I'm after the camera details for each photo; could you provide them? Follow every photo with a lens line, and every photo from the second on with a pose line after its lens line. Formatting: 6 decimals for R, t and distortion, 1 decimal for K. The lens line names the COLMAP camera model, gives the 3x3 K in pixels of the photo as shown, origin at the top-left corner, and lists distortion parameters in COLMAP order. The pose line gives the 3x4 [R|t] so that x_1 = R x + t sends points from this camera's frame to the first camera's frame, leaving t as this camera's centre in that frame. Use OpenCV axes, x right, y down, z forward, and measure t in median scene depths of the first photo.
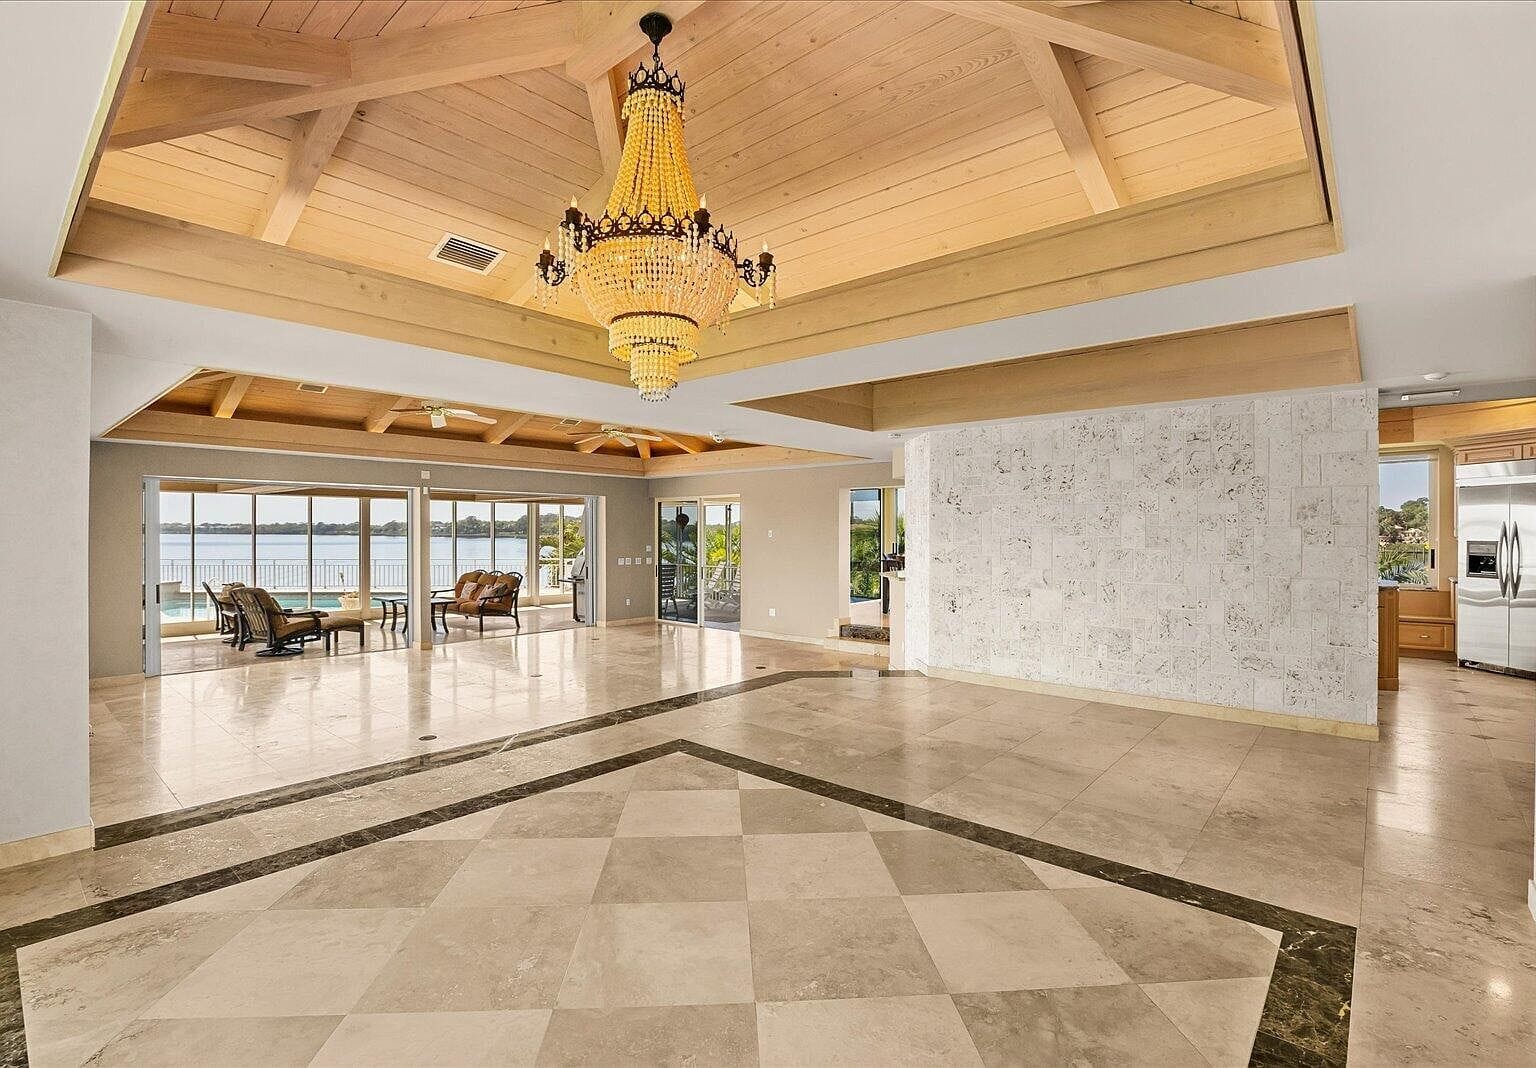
lens RADIAL K [[715.0, 0, 778.0], [0, 715.0, 532.6], [0, 0, 1]] dist [-0.010788, 0.000012]
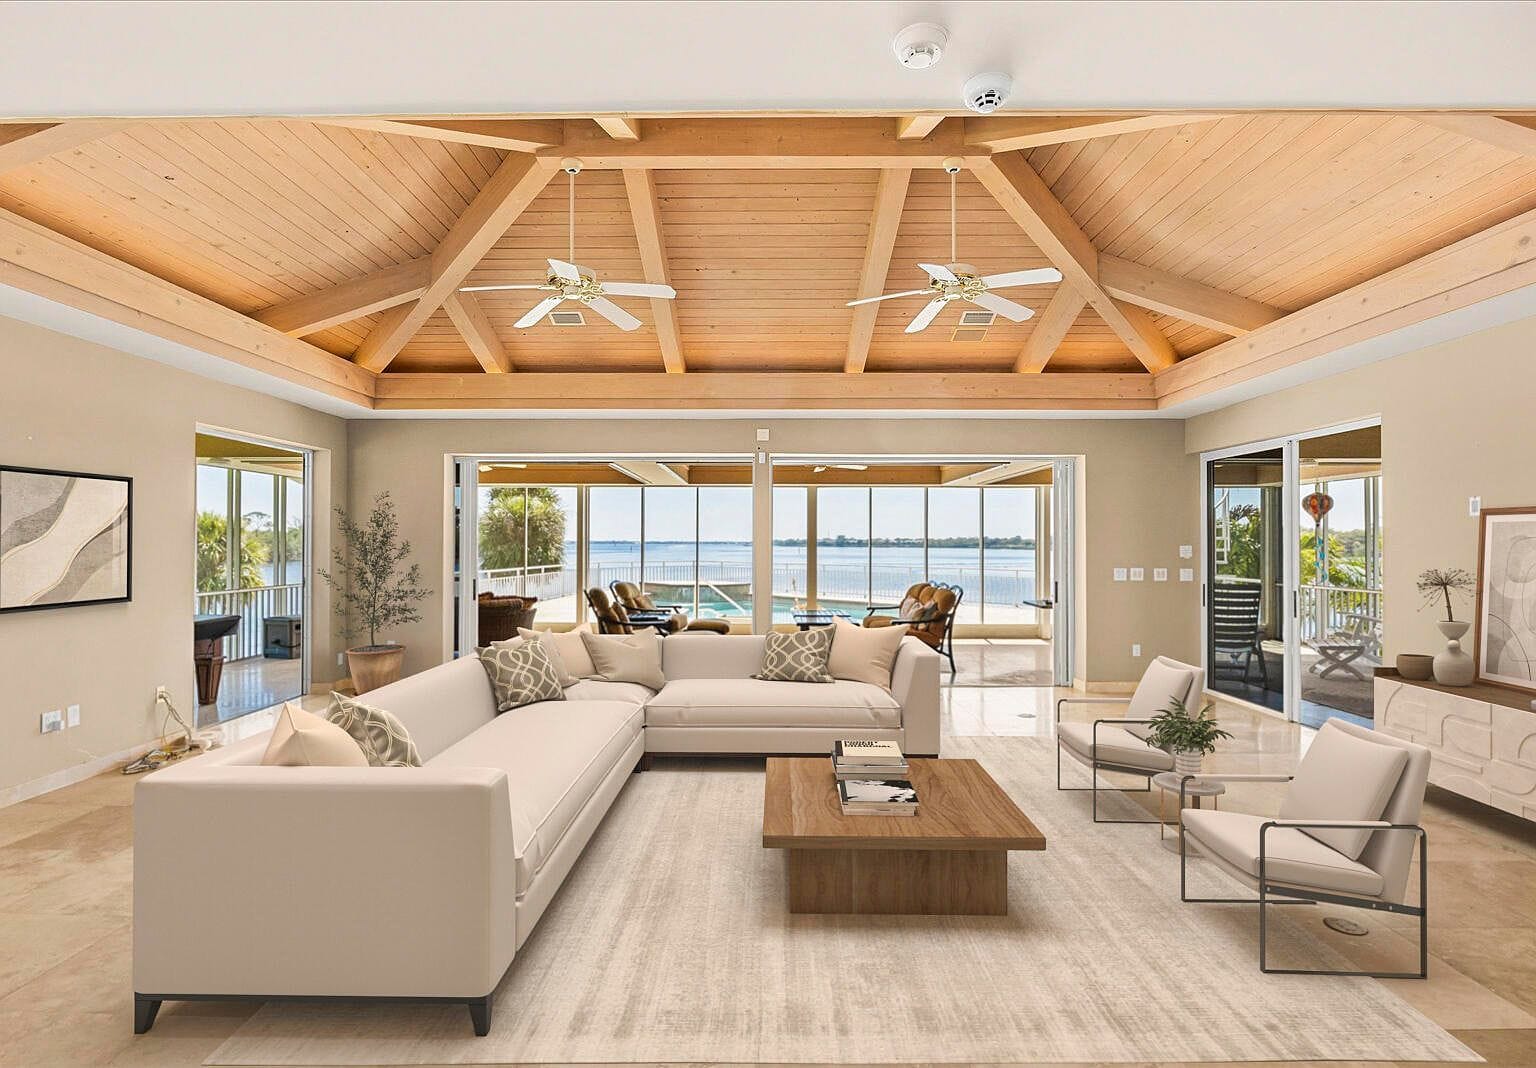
lens RADIAL K [[715.0, 0, 760.0], [0, 715.0, 522.3], [0, 0, 1]] dist [-0.010788, 0.000012]
pose [[0.641747, -0.026481, -0.766459, 0.028483], [-0.001922, 0.999345, -0.036137, 0.027179], [0.766914, 0.024664, 0.641276, 0.560435]]
